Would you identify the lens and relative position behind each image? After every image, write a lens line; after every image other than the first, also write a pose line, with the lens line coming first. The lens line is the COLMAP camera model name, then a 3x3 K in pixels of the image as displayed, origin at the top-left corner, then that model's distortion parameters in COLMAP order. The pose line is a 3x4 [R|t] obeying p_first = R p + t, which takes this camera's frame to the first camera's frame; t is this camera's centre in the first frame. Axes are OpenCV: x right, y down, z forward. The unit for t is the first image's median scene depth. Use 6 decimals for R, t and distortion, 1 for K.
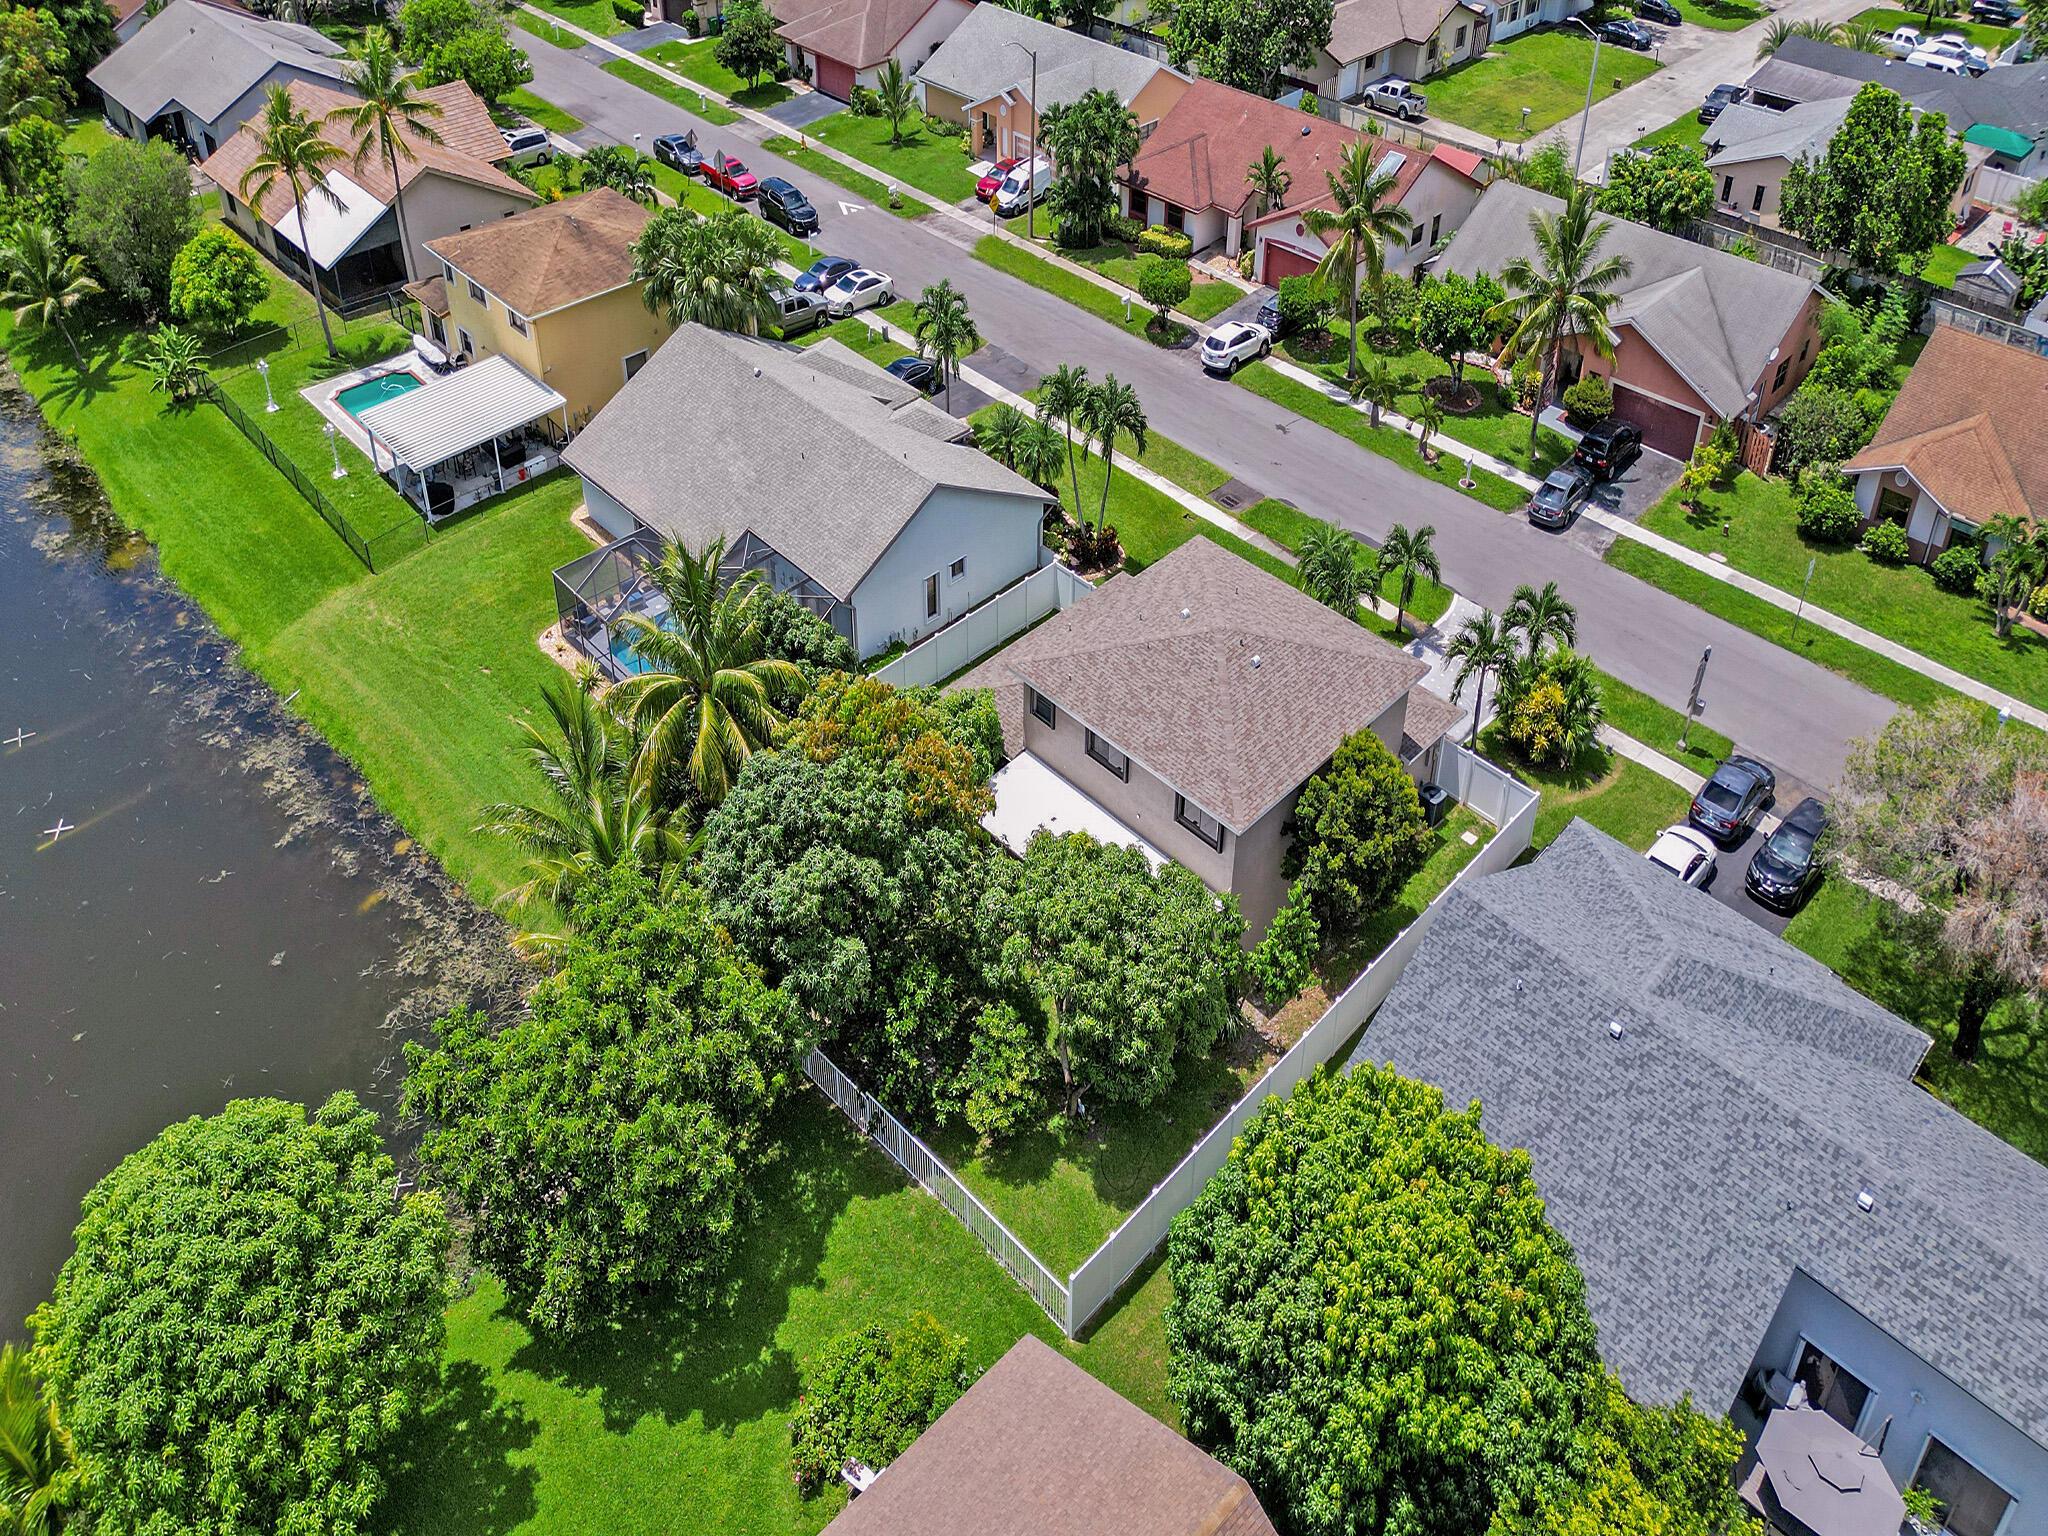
lens RADIAL K [[1365.0, 0, 1050.3], [0, 1365.0, 598.3], [0, 0, 1]] dist [0.060475, -0.059513]
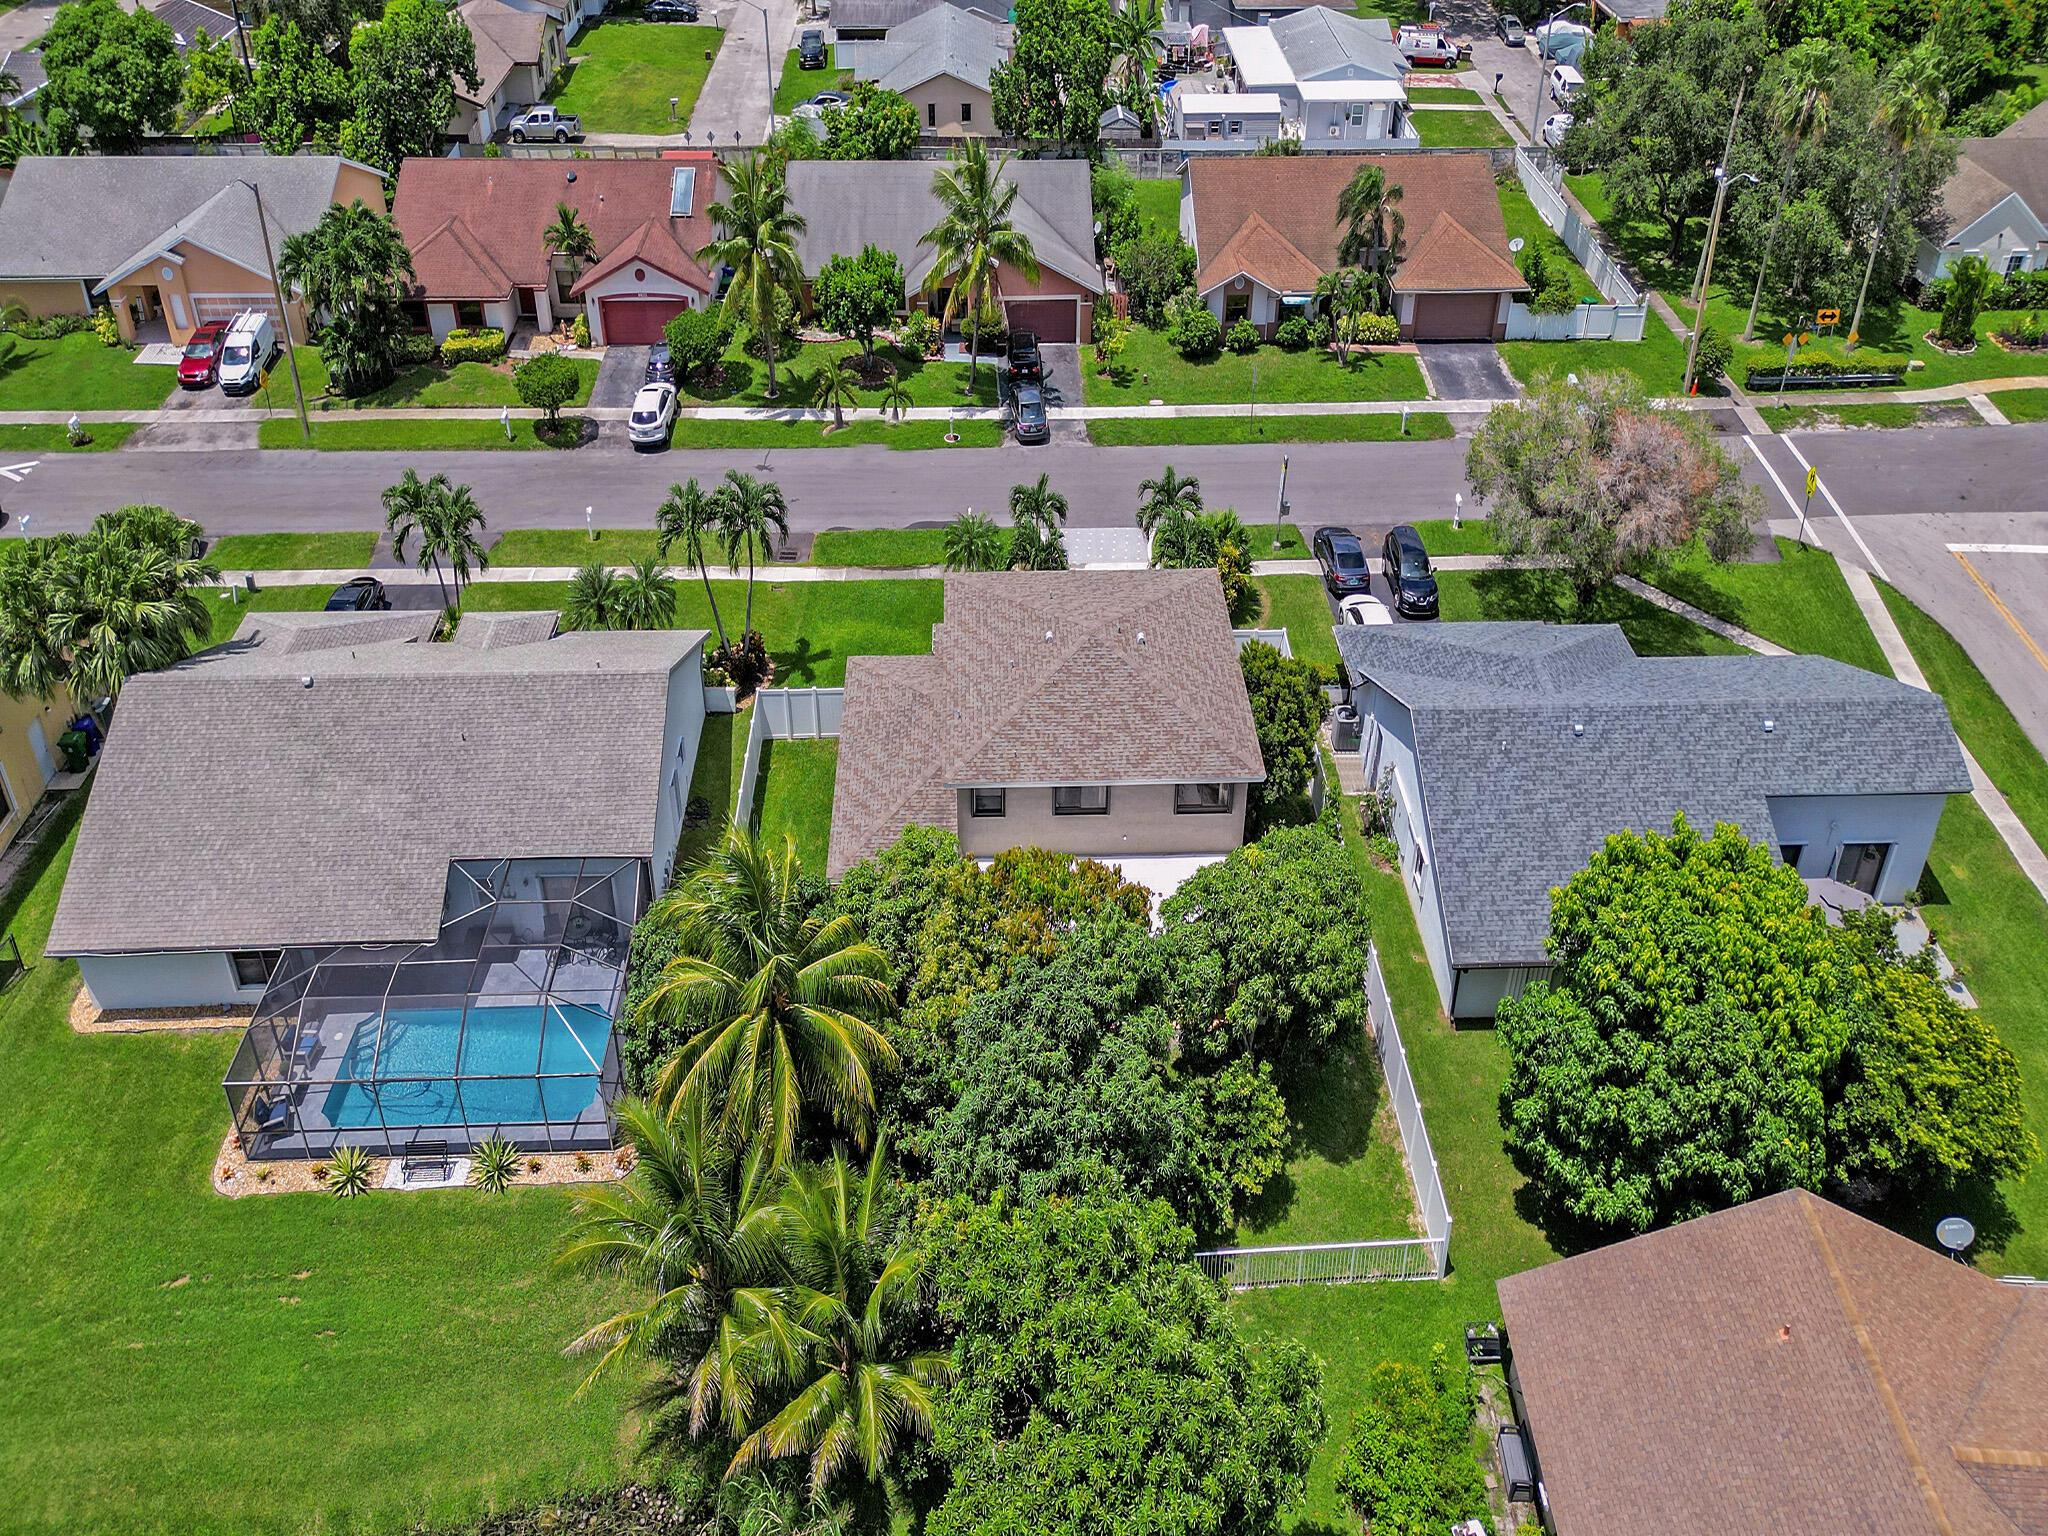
lens RADIAL K [[1365.0, 0, 1050.3], [0, 1365.0, 598.3], [0, 0, 1]] dist [0.060475, -0.059513]
pose [[0.667924, -0.479495, 0.569177, -0.281001], [0.472283, 0.864148, 0.173770, -0.115911], [-0.575175, 0.152747, 0.803643, 0.132656]]
